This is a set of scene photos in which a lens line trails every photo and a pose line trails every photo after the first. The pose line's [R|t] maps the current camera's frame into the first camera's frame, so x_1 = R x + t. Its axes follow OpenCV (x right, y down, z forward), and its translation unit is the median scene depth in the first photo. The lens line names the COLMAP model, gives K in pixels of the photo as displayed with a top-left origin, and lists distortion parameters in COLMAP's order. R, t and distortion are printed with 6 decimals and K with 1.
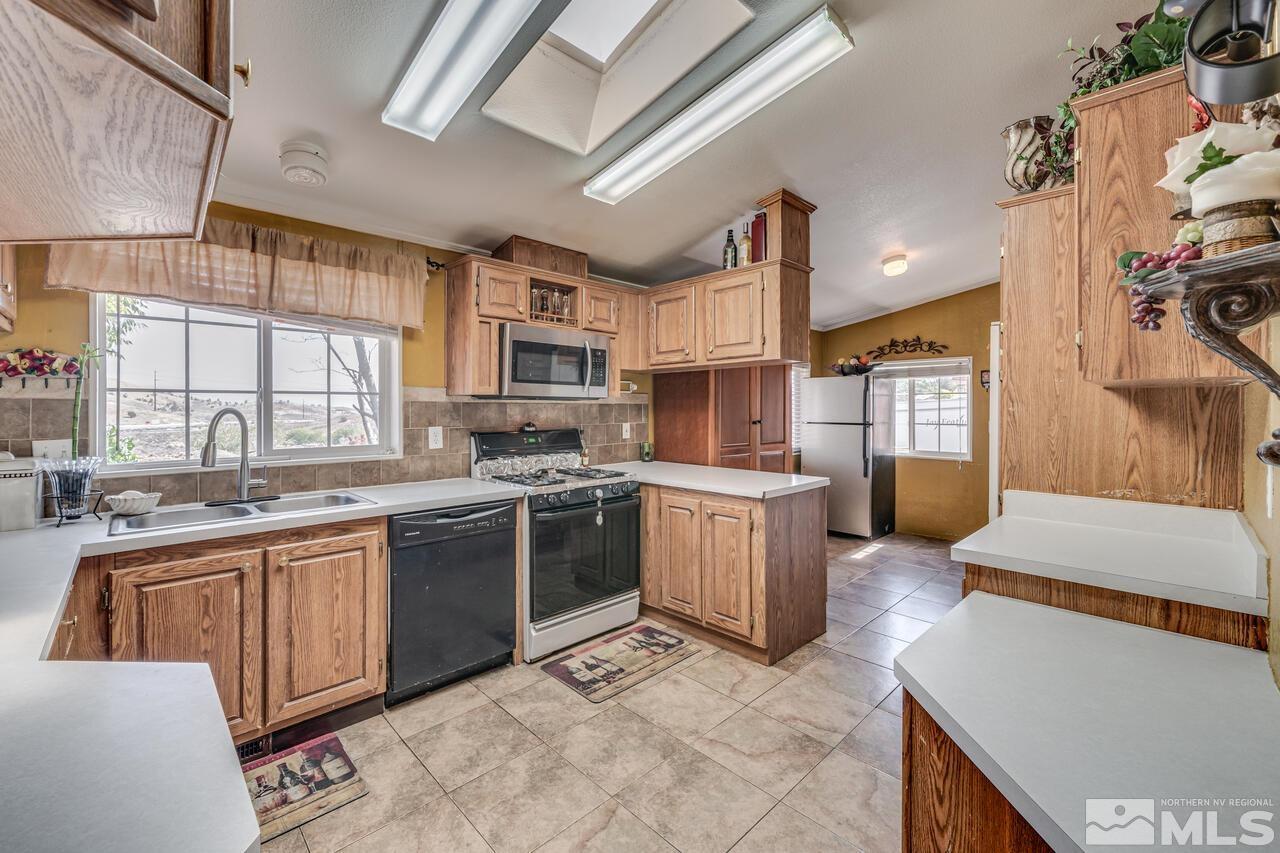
lens RADIAL K [[535.3, 0, 628.7], [0, 535.3, 406.9], [0, 0, 1]] dist [0.005001, -0.000809]
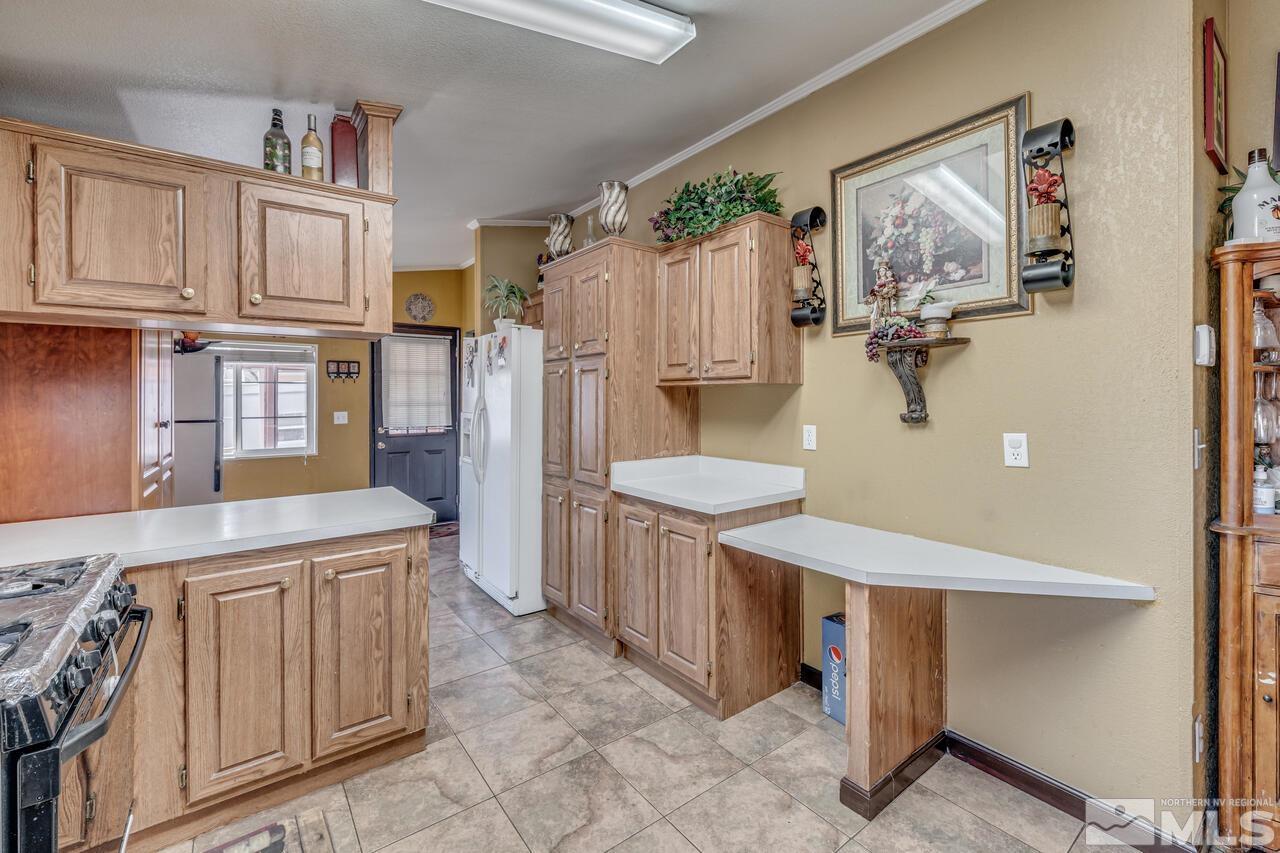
lens RADIAL K [[535.3, 0, 621.7], [0, 535.3, 396.2], [0, 0, 1]] dist [0.005001, -0.000809]
pose [[0.121630, 0.001293, 0.992575, -0.411918], [-0.000622, 0.999999, -0.001226, -0.002886], [-0.992575, -0.000468, 0.121631, 0.594319]]
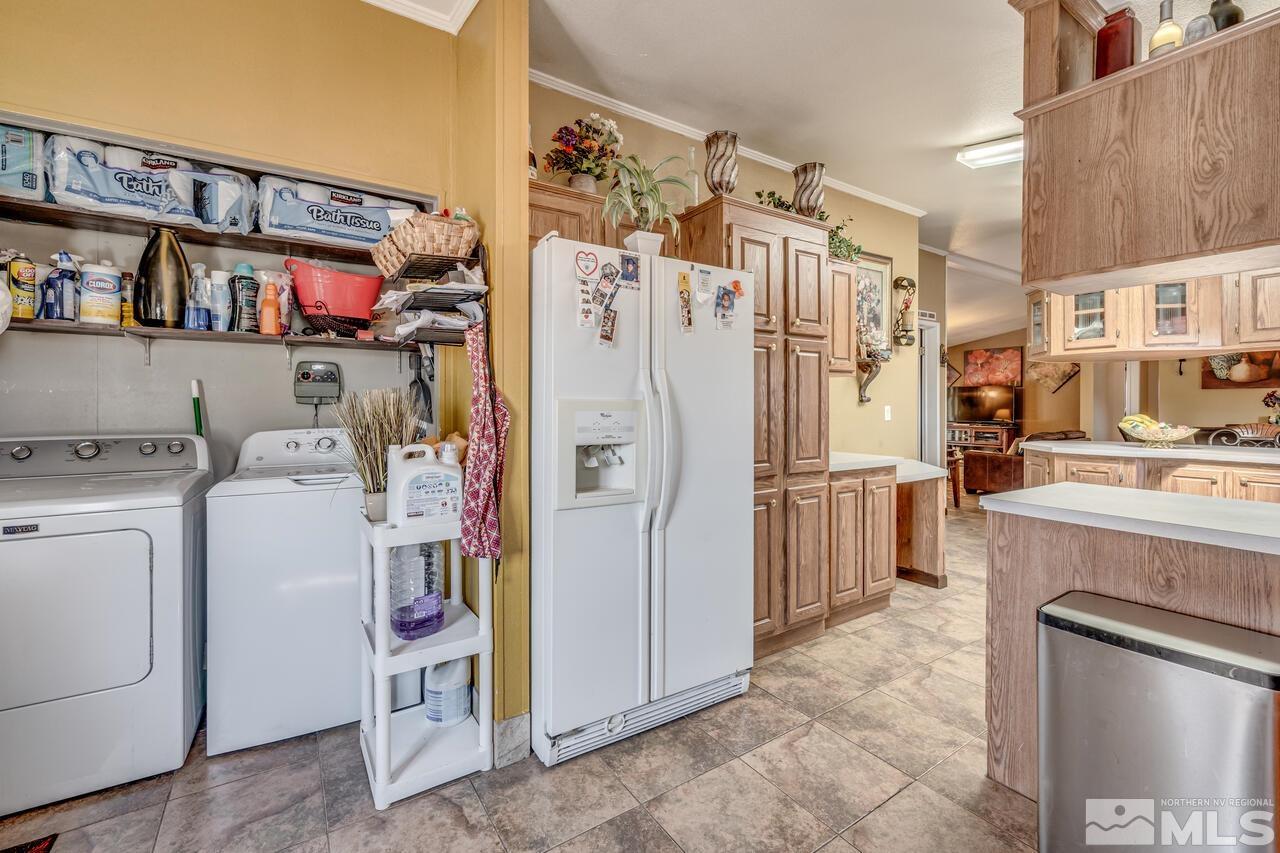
lens RADIAL K [[535.3, 0, 638.6], [0, 535.3, 411.7], [0, 0, 1]] dist [0.005001, -0.000809]
pose [[-0.986284, -0.002957, 0.165030, 0.677577], [-0.001977, 0.999979, 0.006100, 0.046771], [-0.165045, 0.005690, -0.986270, 1.711893]]
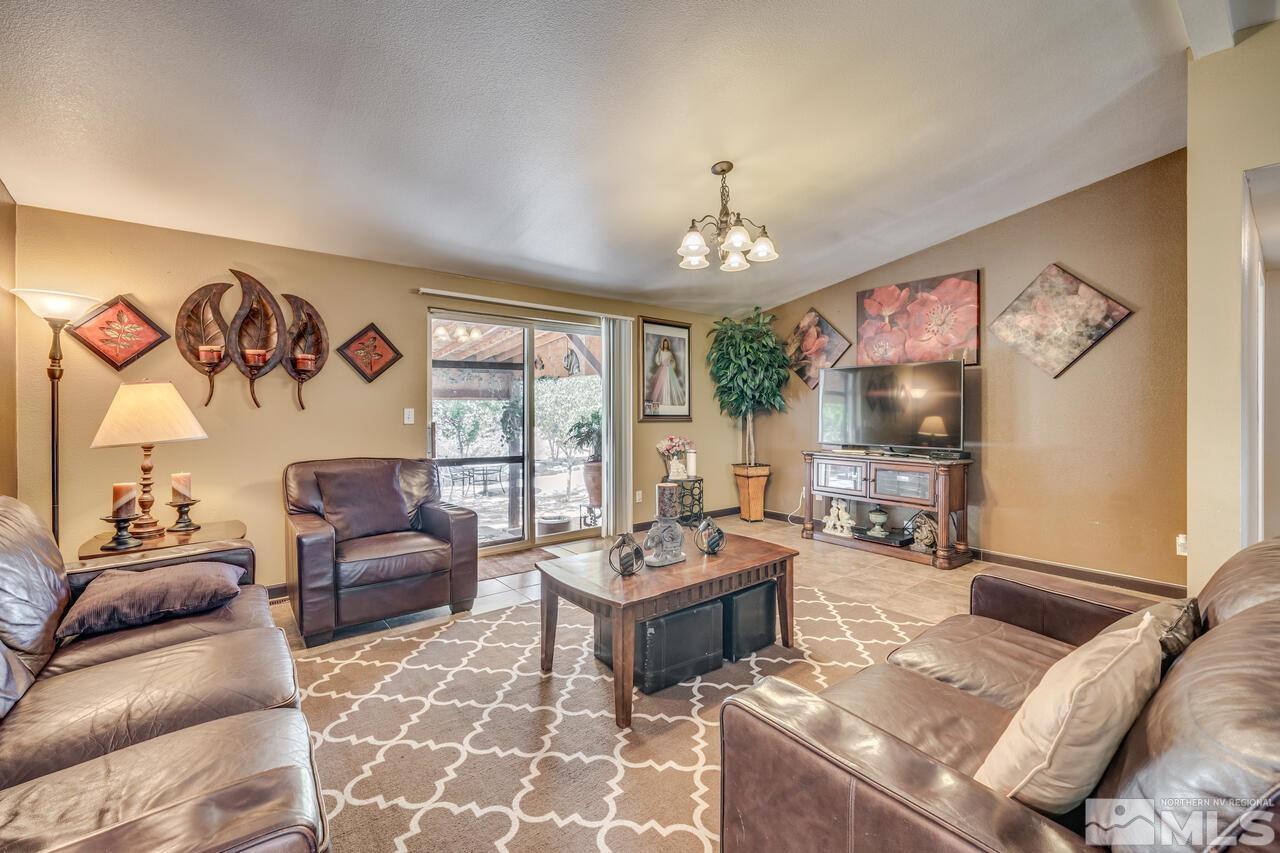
lens RADIAL K [[535.3, 0, 634.8], [0, 535.3, 408.5], [0, 0, 1]] dist [0.005001, -0.000809]
pose [[-0.997519, -0.002090, 0.070374, -0.361905], [-0.003214, 0.999869, -0.015852, 0.049552], [-0.070331, -0.016039, -0.997395, -0.604703]]
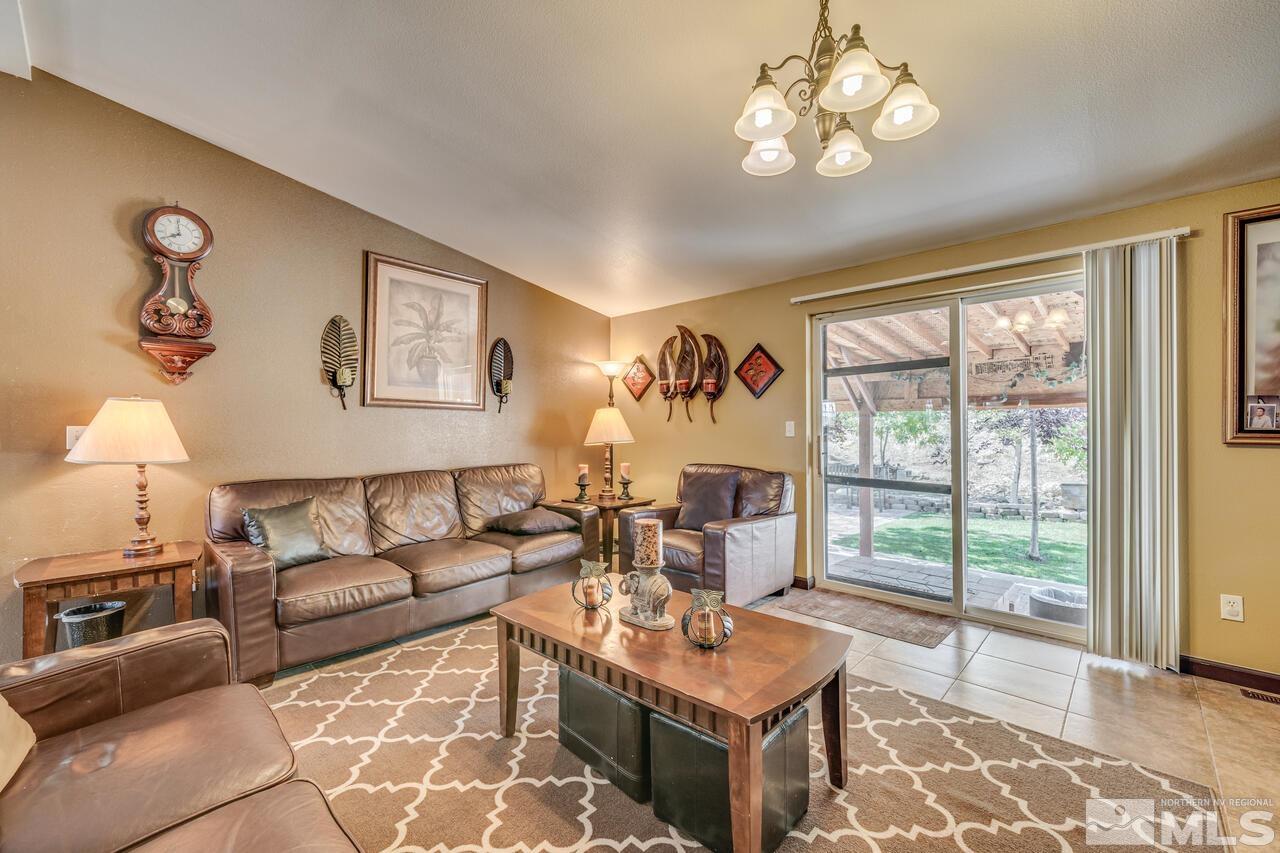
lens RADIAL K [[535.3, 0, 640.8], [0, 535.3, 422.8], [0, 0, 1]] dist [0.005001, -0.000809]
pose [[-0.059634, -0.006064, 0.998202, -1.037332], [0.000416, 0.999981, 0.006100, 0.025425], [-0.998220, 0.000779, -0.059630, -1.452697]]
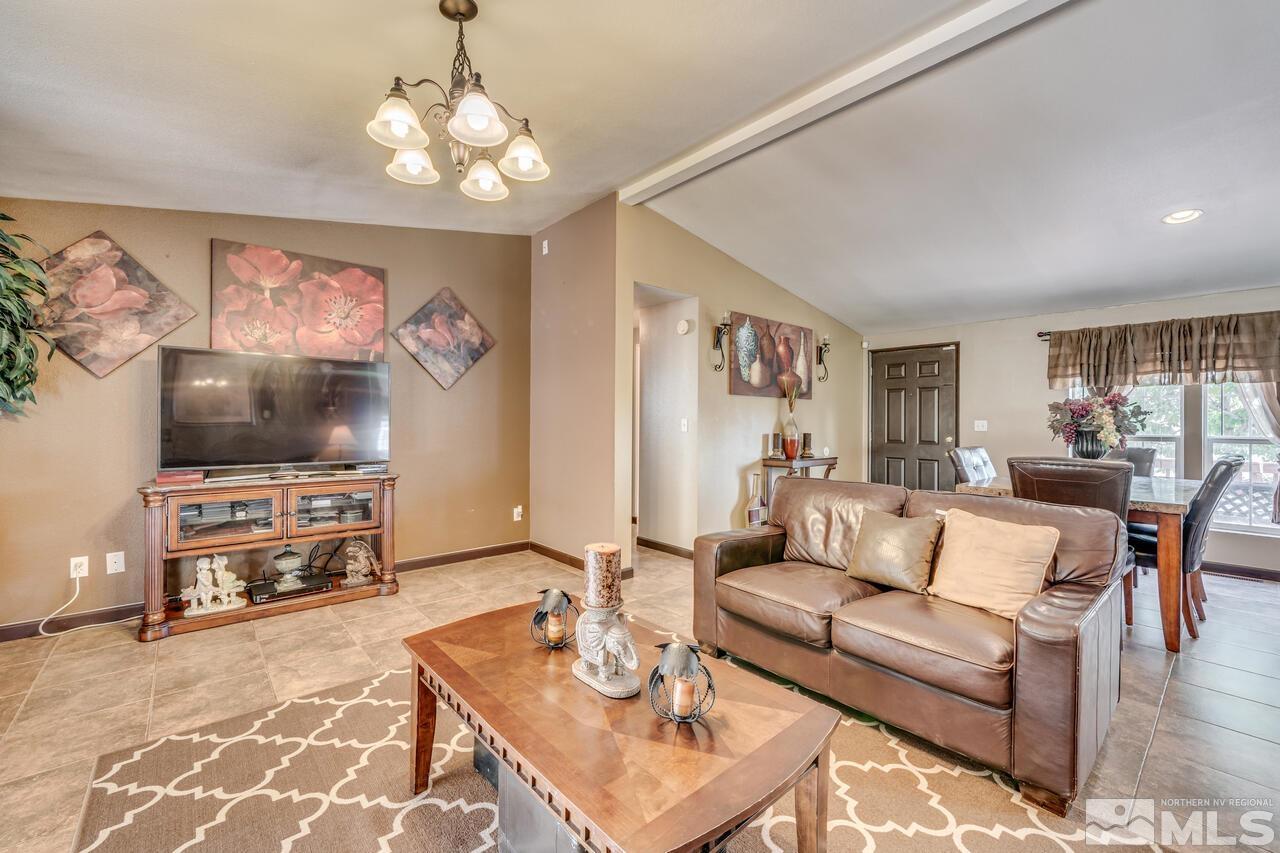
lens RADIAL K [[510.3, 0, 639.1], [0, 510.3, 421.1], [0, 0, 1]] dist [0.015473, -0.000654]
pose [[-0.033347, 0.010596, -0.999388, 0.124202], [-0.003736, 0.999935, 0.010726, 0.020329], [0.999437, 0.004091, -0.033305, -1.434074]]
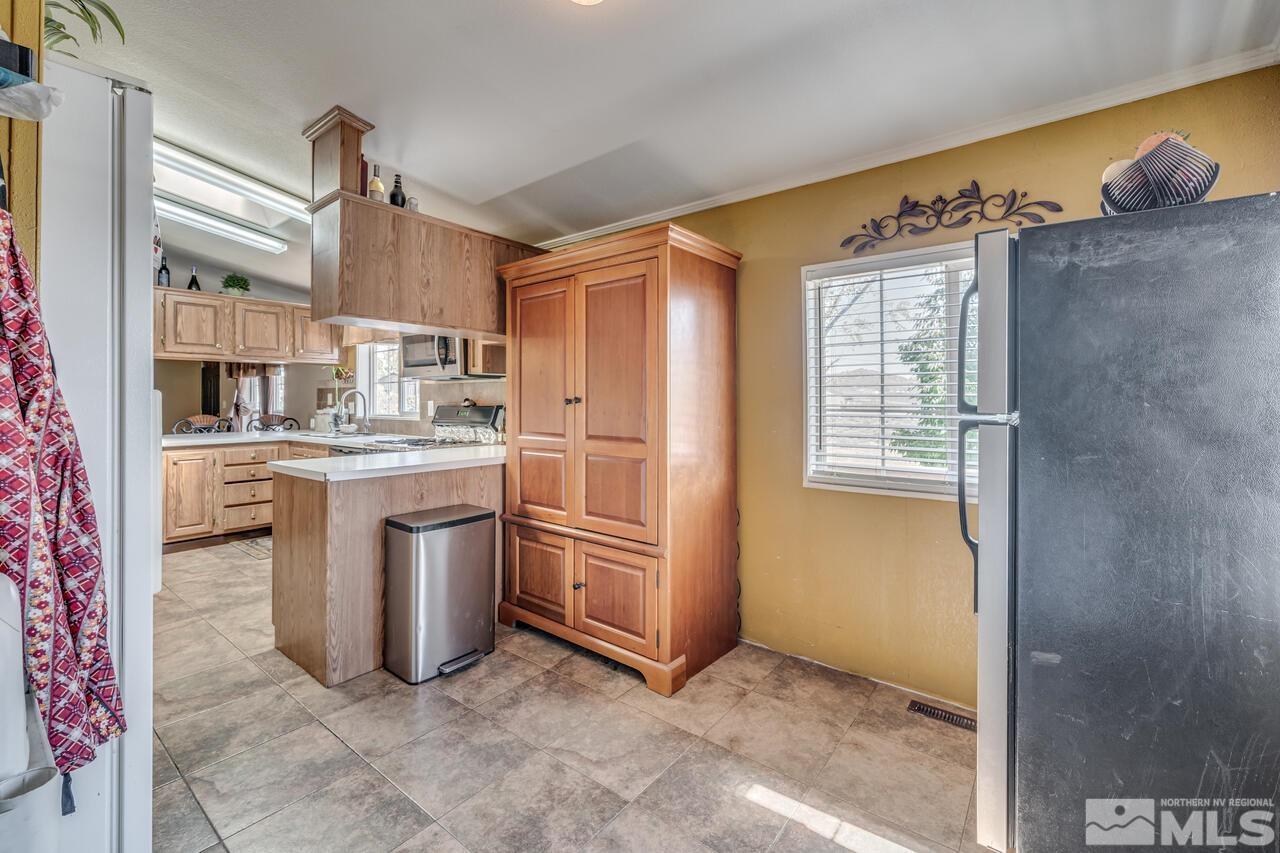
lens RADIAL K [[535.3, 0, 629.1], [0, 535.3, 401.9], [0, 0, 1]] dist [0.005001, -0.000809]
pose [[0.140746, -0.001785, -0.990044, 1.213993], [0.002724, 0.999995, -0.001416, 0.044741], [0.990042, -0.002498, 0.140751, 1.387504]]
